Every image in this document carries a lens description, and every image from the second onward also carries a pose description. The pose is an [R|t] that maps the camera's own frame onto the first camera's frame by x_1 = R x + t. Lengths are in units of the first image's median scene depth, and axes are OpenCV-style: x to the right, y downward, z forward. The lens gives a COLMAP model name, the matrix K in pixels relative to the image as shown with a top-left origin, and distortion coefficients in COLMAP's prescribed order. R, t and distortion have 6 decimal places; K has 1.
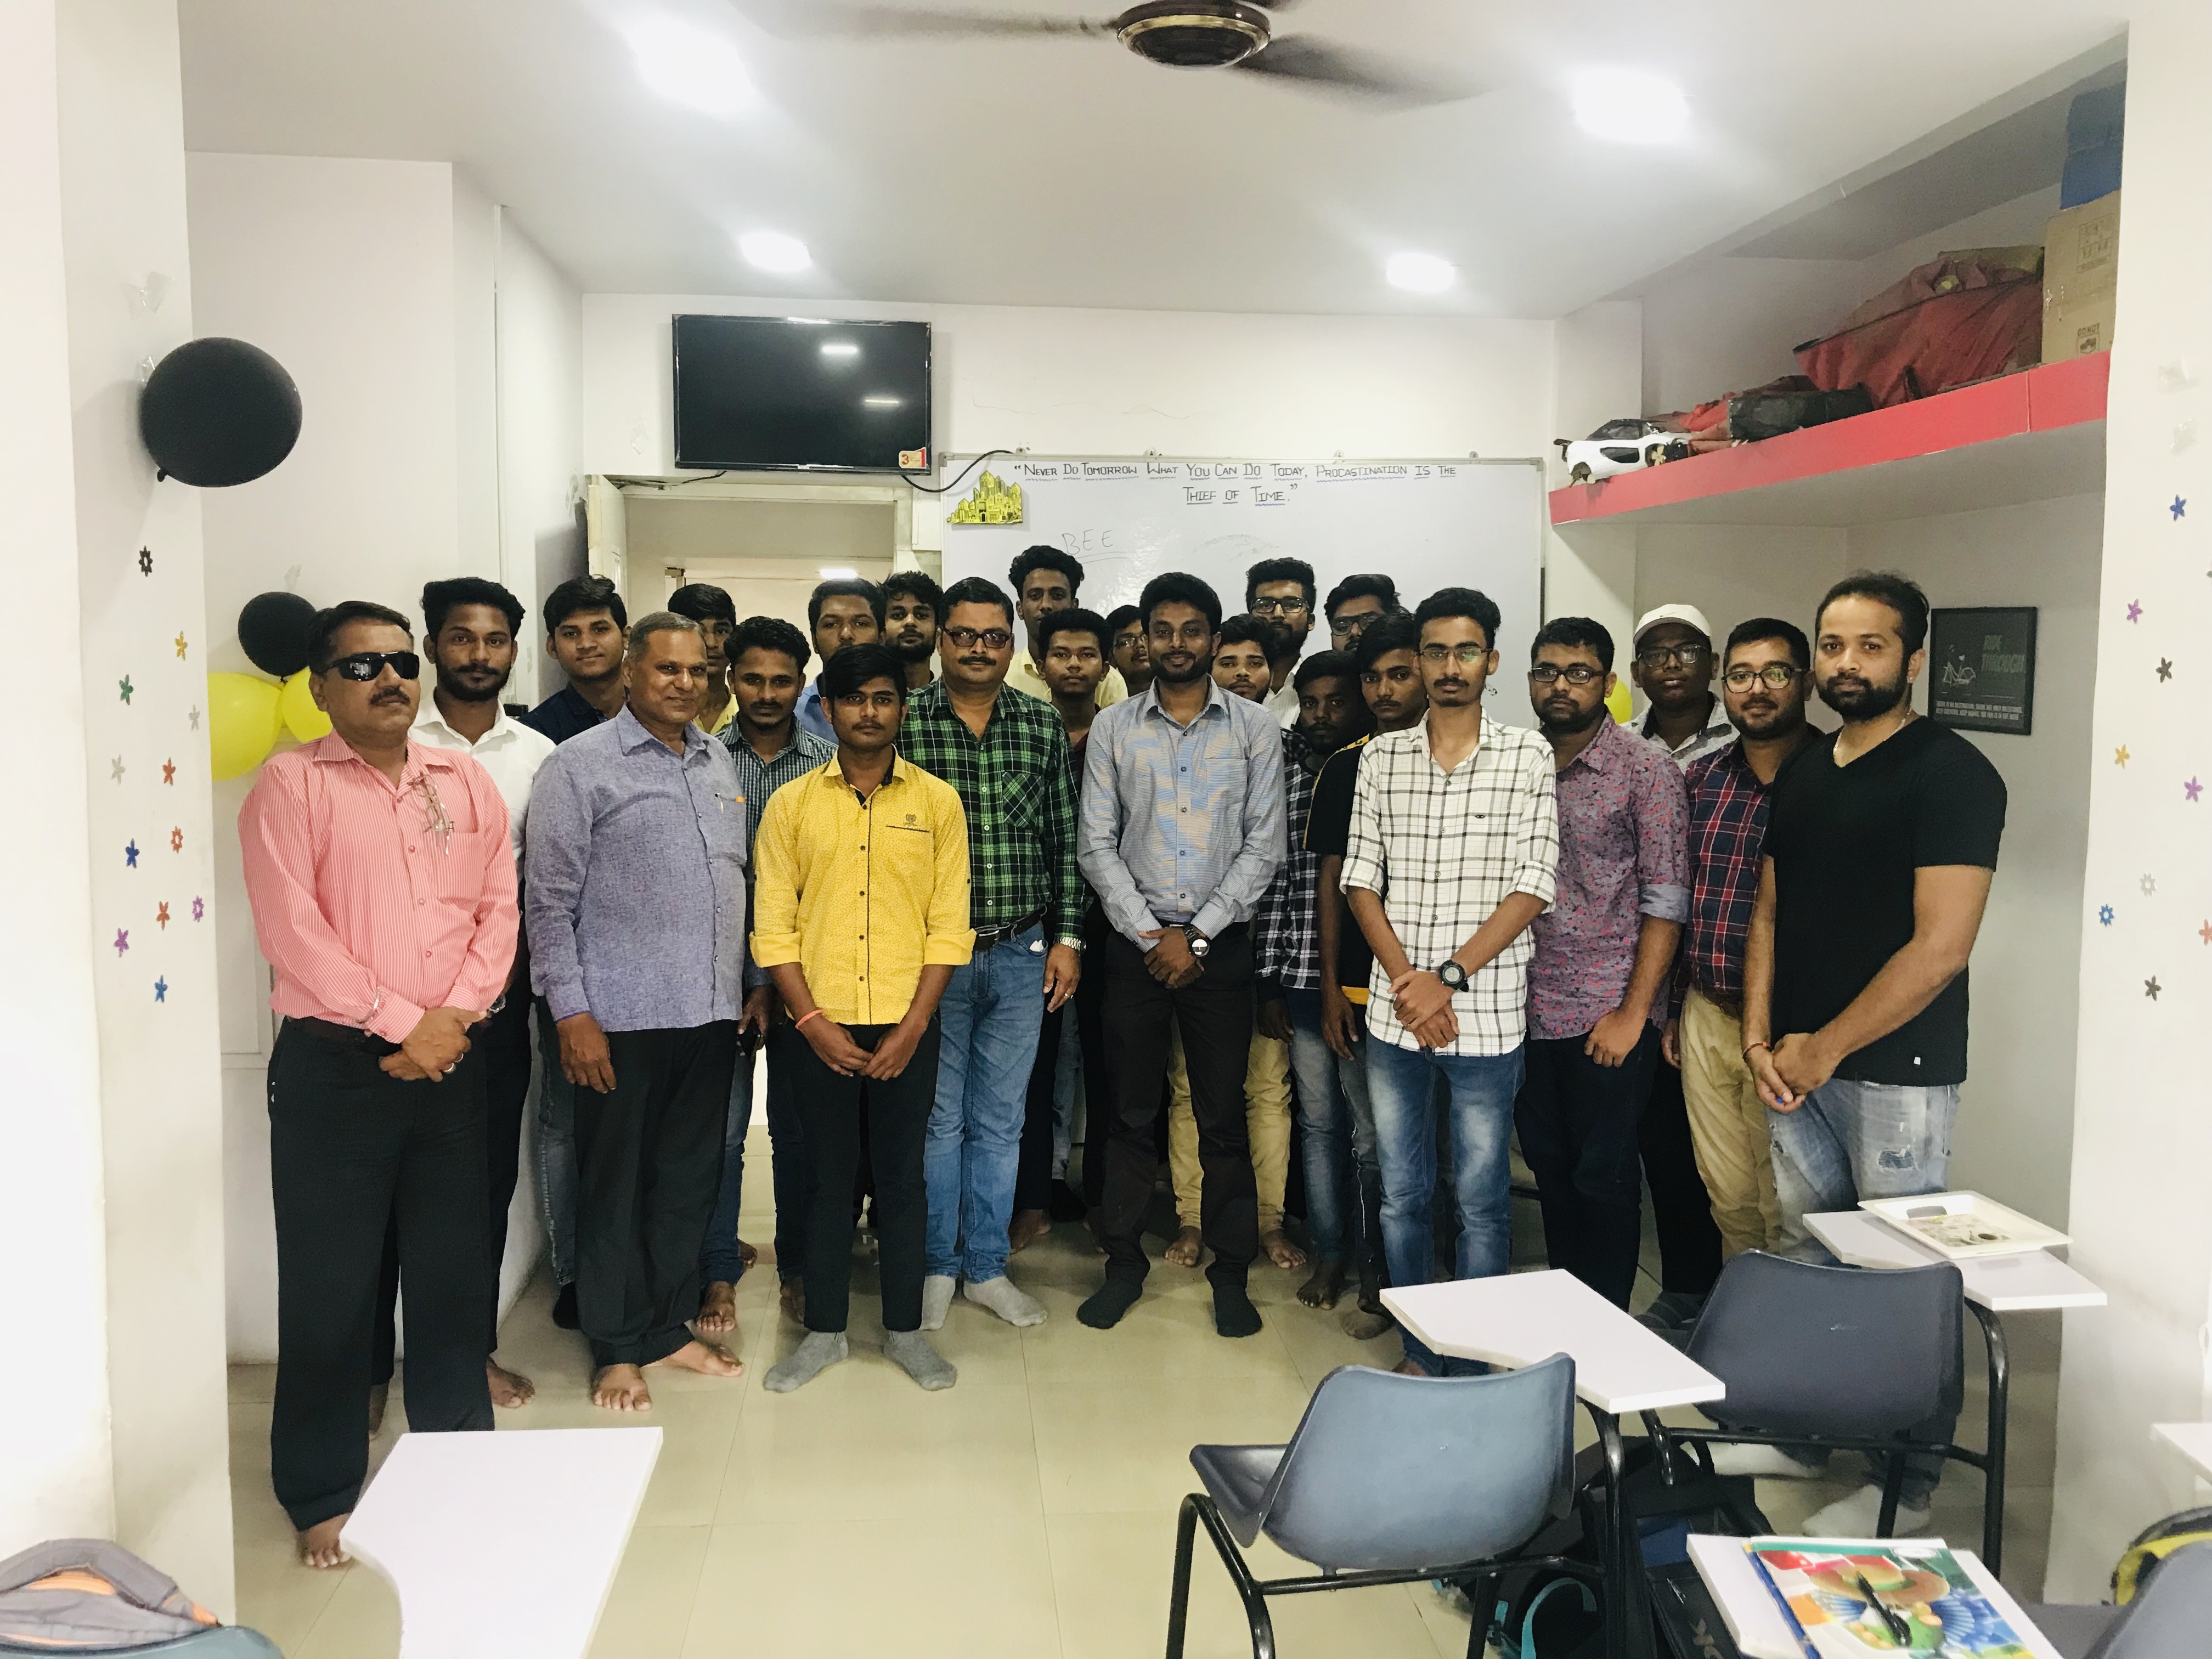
lens RADIAL K [[1855.7, 0, 1100.3], [0, 1855.7, 839.9], [0, 0, 1]] dist [0.069415, -0.176875]
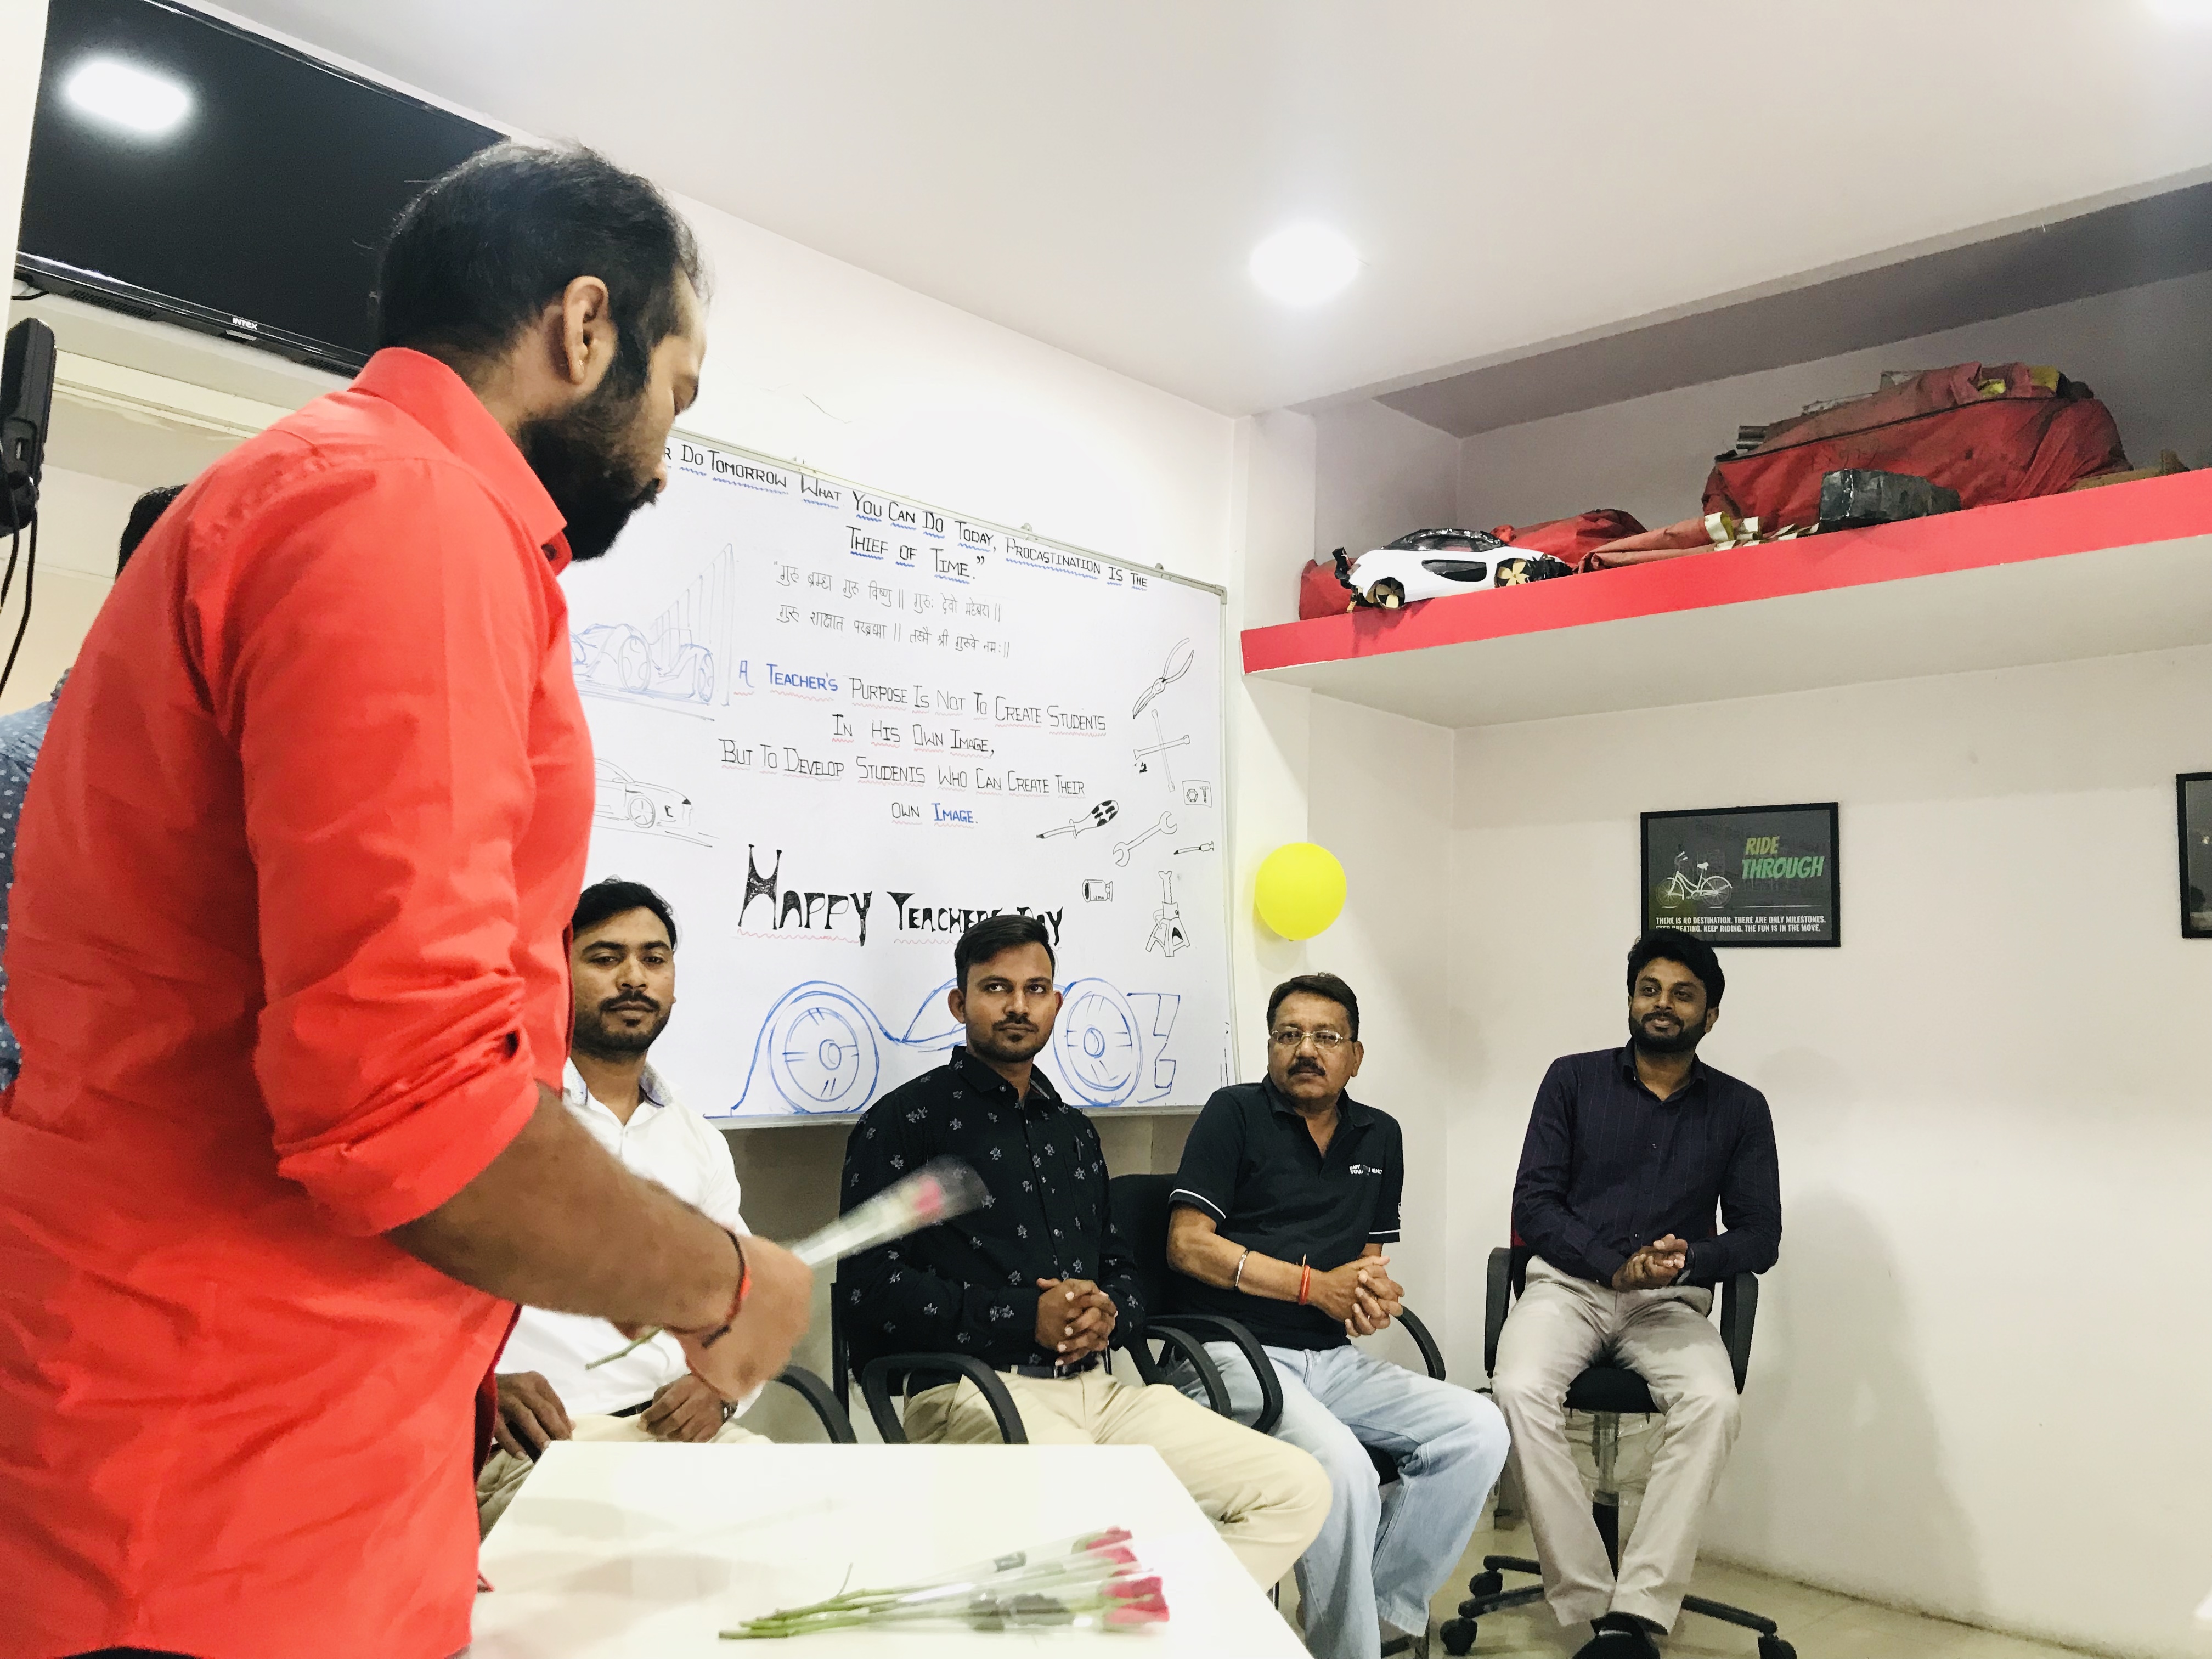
lens RADIAL K [[1857.4, 0, 1105.4], [0, 1857.4, 817.1], [0, 0, 1]] dist [0.172027, -0.521949]
pose [[0.742071, 0.094123, 0.663680, -0.301744], [0.046141, 0.980572, -0.190656, 0.031188], [-0.668732, 0.172103, 0.723311, 0.504848]]
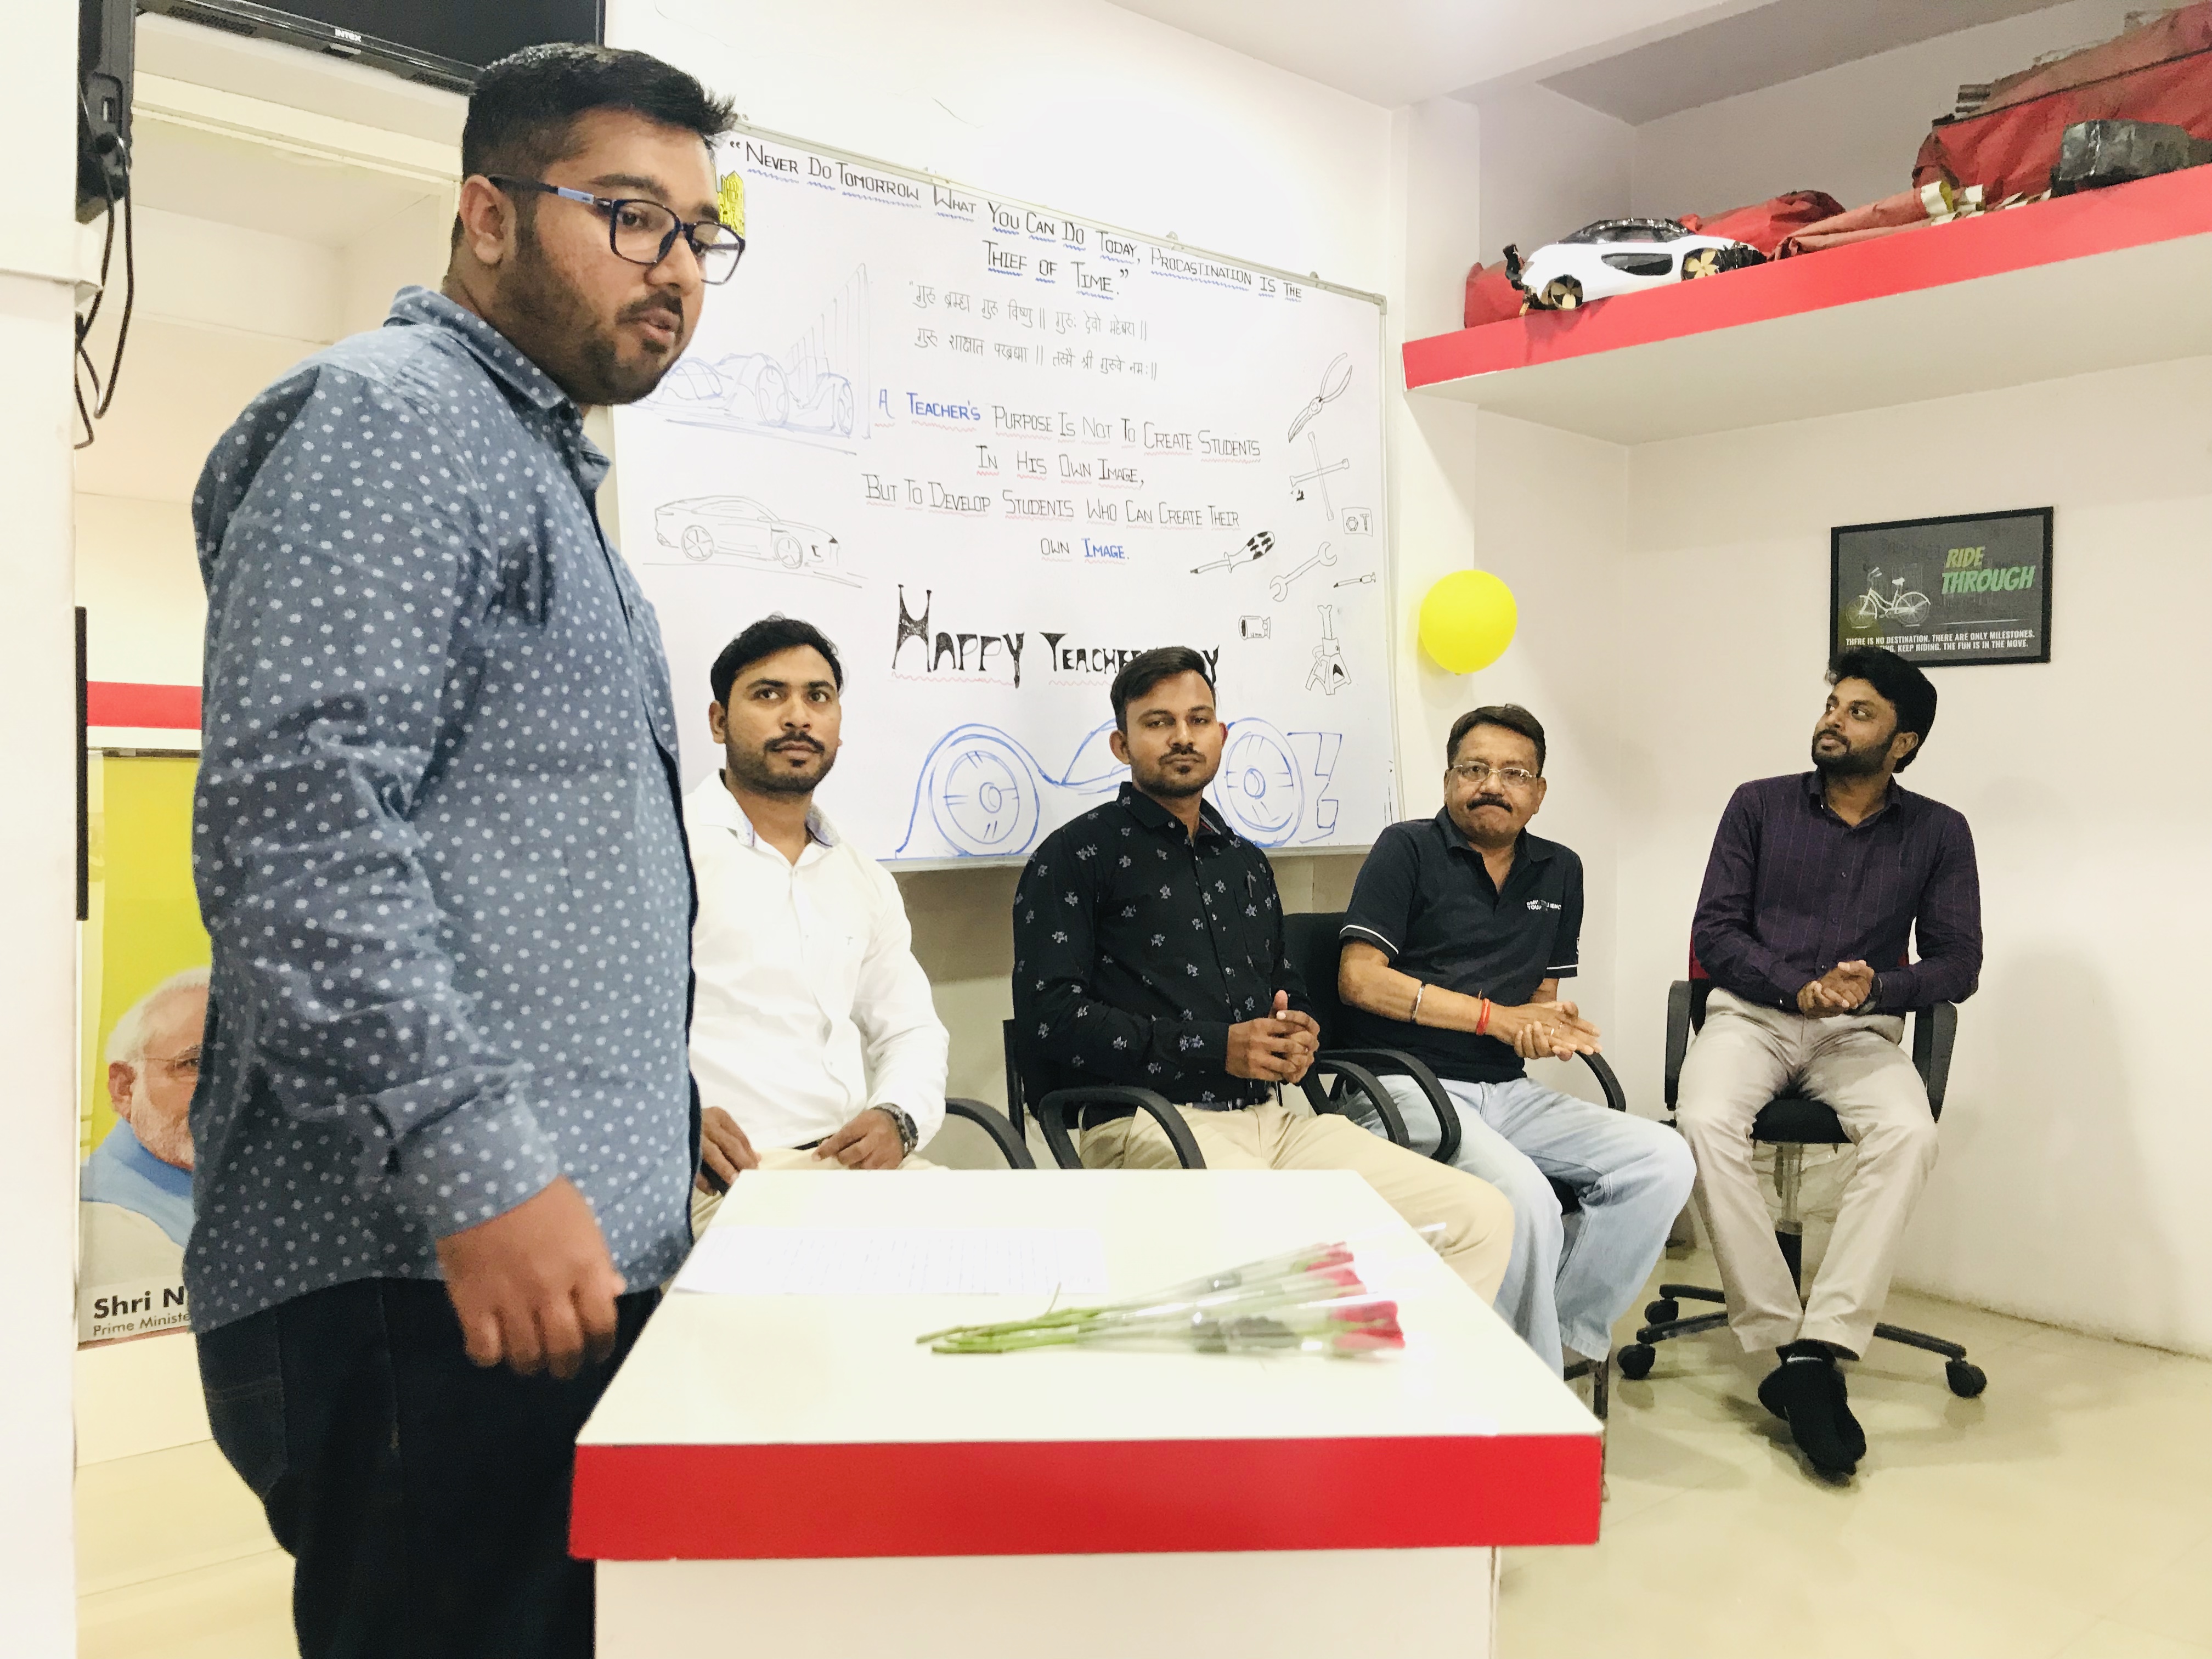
lens RADIAL K [[1848.5, 0, 1083.1], [0, 1848.5, 840.8], [0, 0, 1]] dist [0.114761, -0.283990]
pose [[0.795702, -0.015482, 0.605490, -0.292829], [0.062858, 0.996386, -0.057129, 0.036143], [-0.602417, 0.083518, 0.793800, 0.530180]]
